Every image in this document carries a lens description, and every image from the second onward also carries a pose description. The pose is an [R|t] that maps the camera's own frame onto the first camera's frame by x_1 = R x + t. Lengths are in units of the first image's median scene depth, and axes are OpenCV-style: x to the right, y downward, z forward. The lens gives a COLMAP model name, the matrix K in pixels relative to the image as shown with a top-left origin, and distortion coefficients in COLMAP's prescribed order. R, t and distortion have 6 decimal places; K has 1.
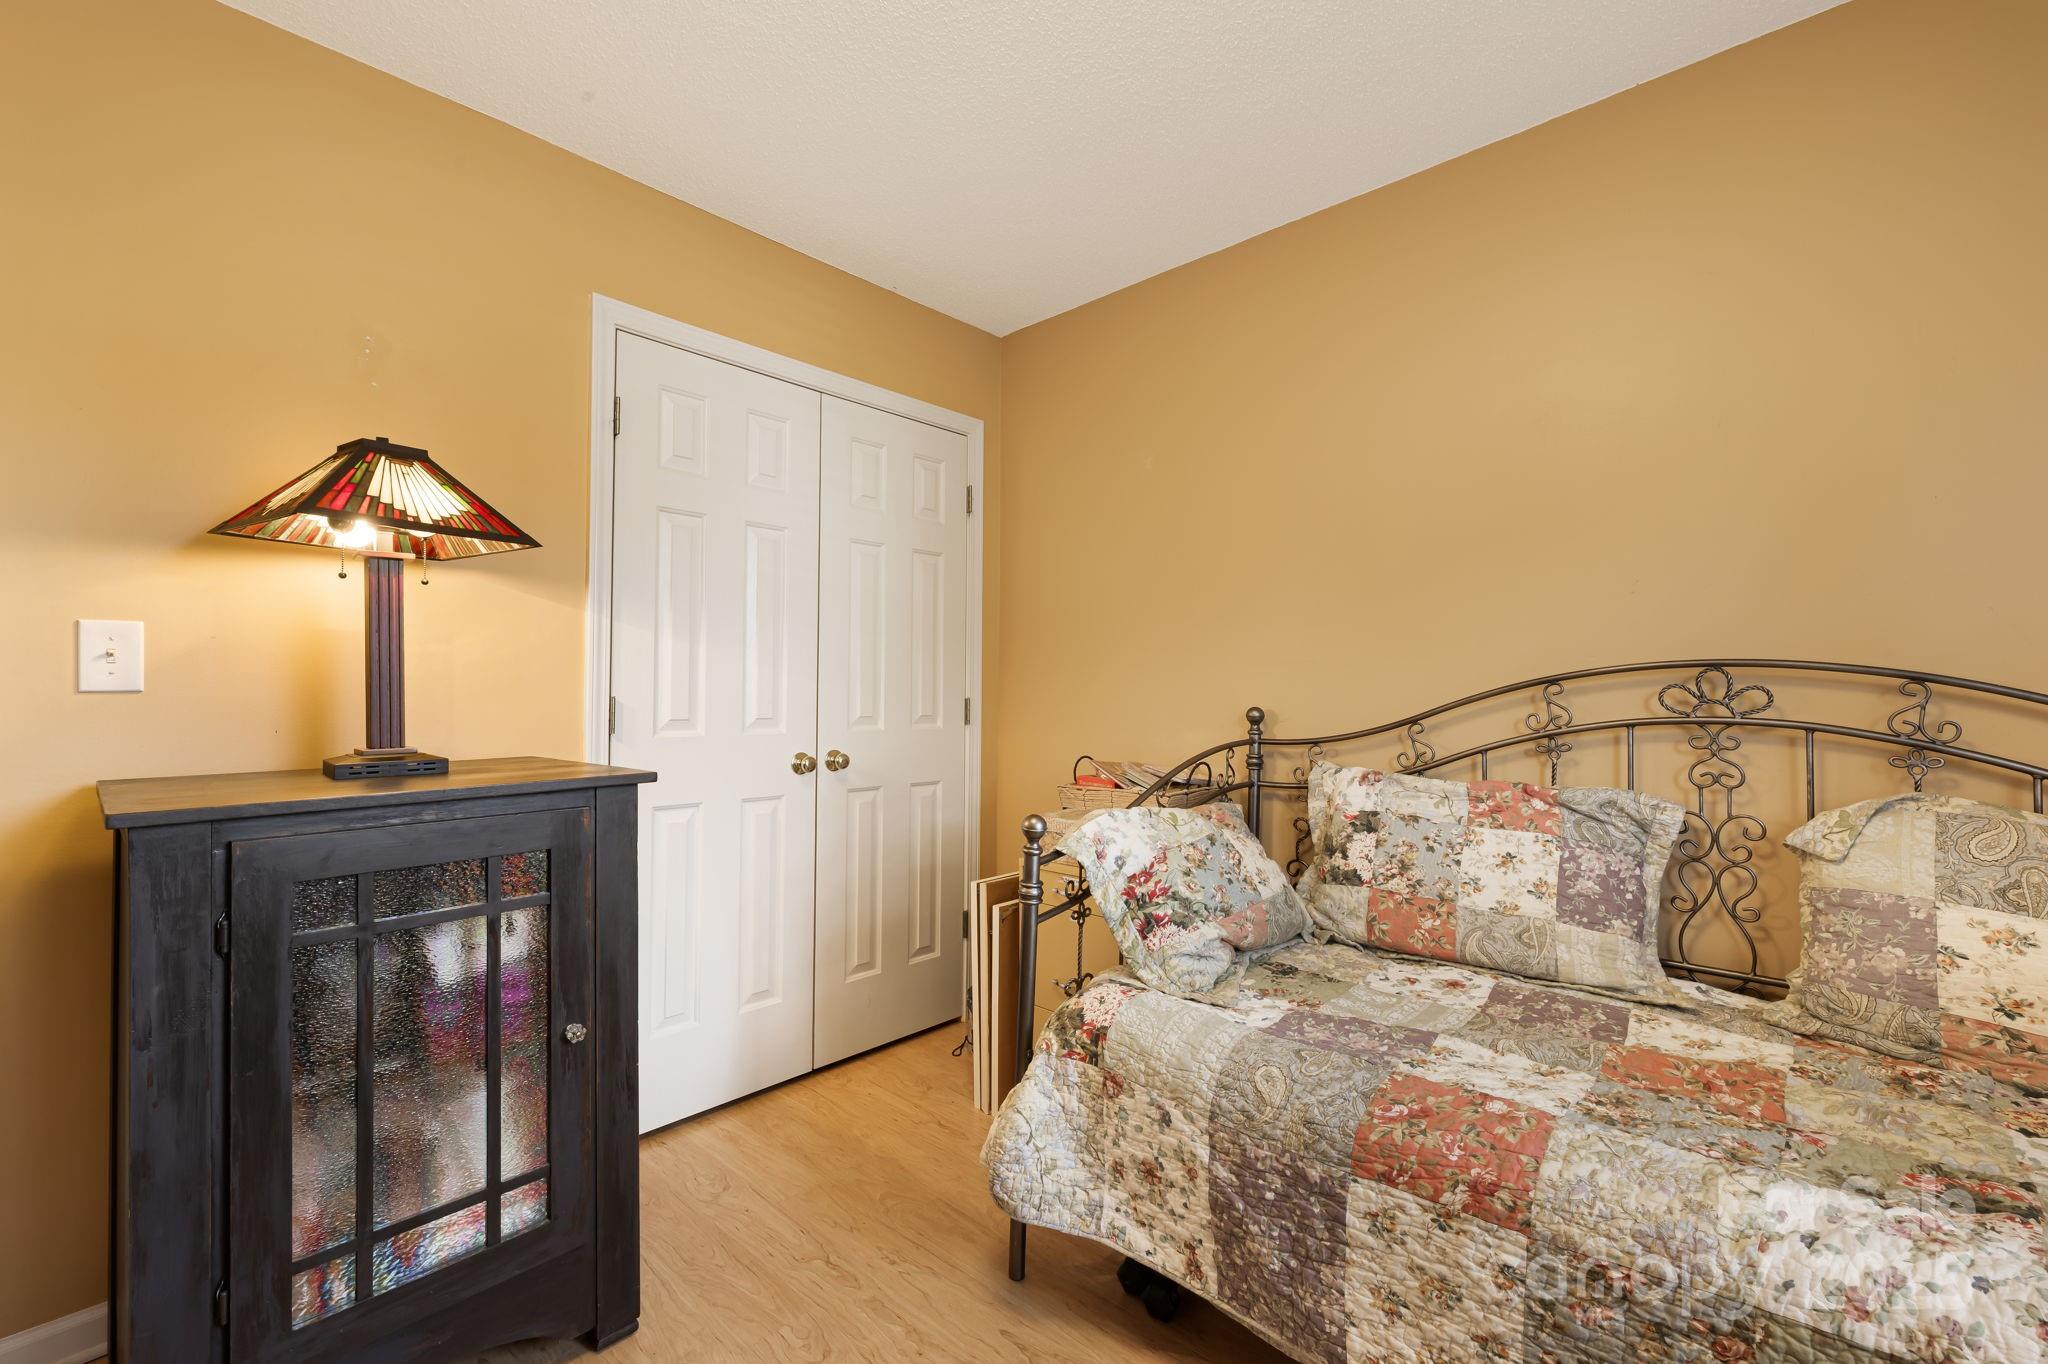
lens RADIAL K [[874.3, 0, 1024.0], [0, 874.3, 682.0], [0, 0, 1]] dist [-0.000505, 0.000059]
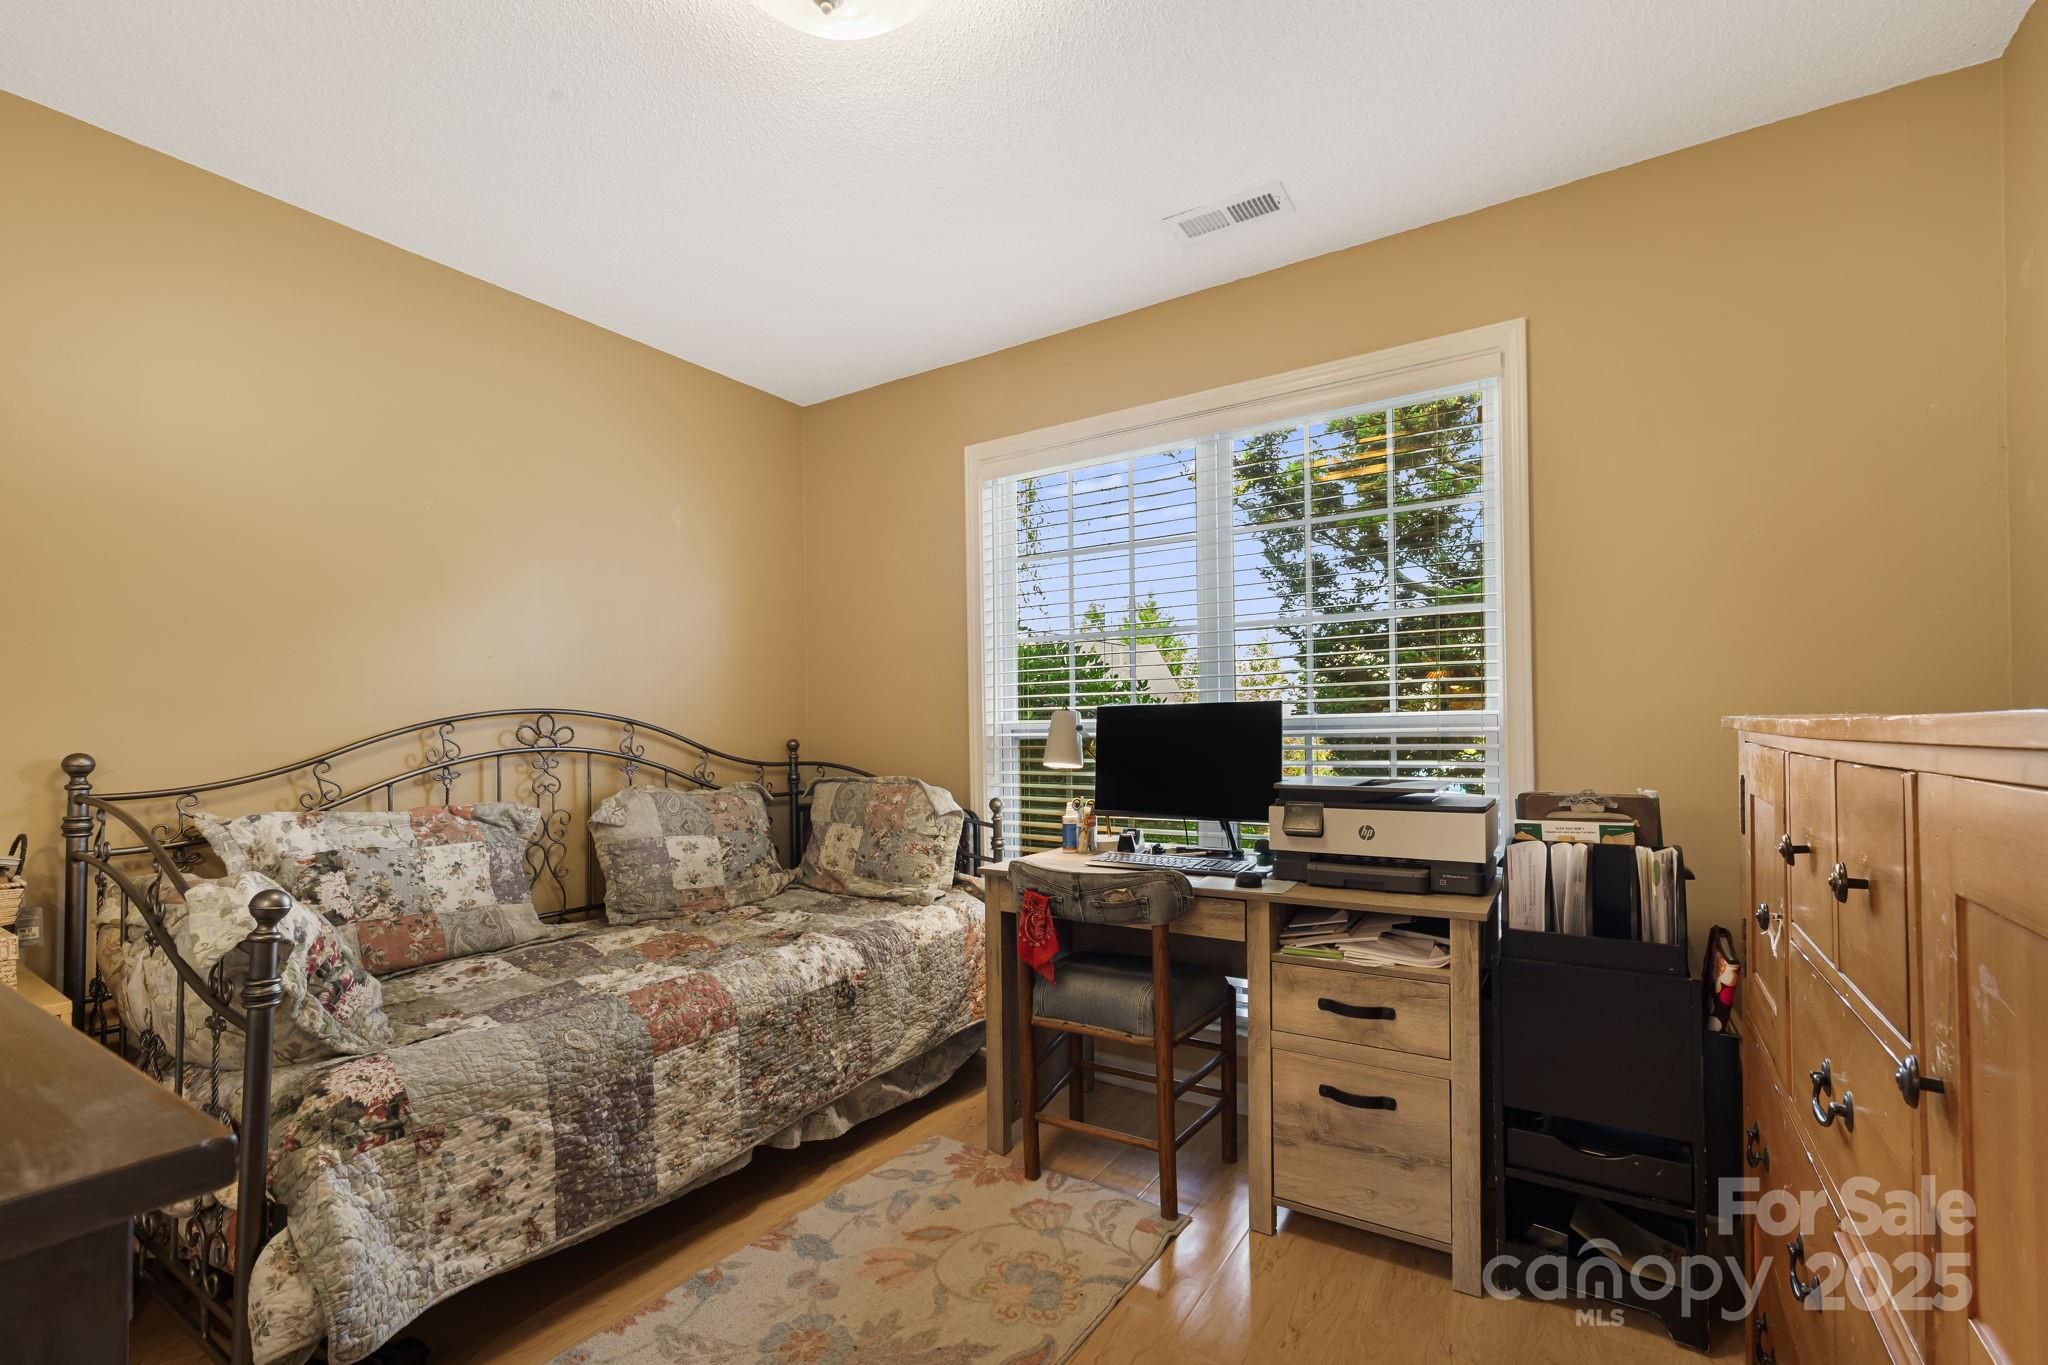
lens RADIAL K [[874.3, 0, 1024.0], [0, 874.3, 682.5], [0, 0, 1]] dist [-0.000505, 0.000059]
pose [[-0.183961, 0.049170, 0.981703, -0.958612], [-0.009154, 0.998619, -0.051732, -0.000954], [-0.982891, -0.018503, -0.183257, 0.521074]]
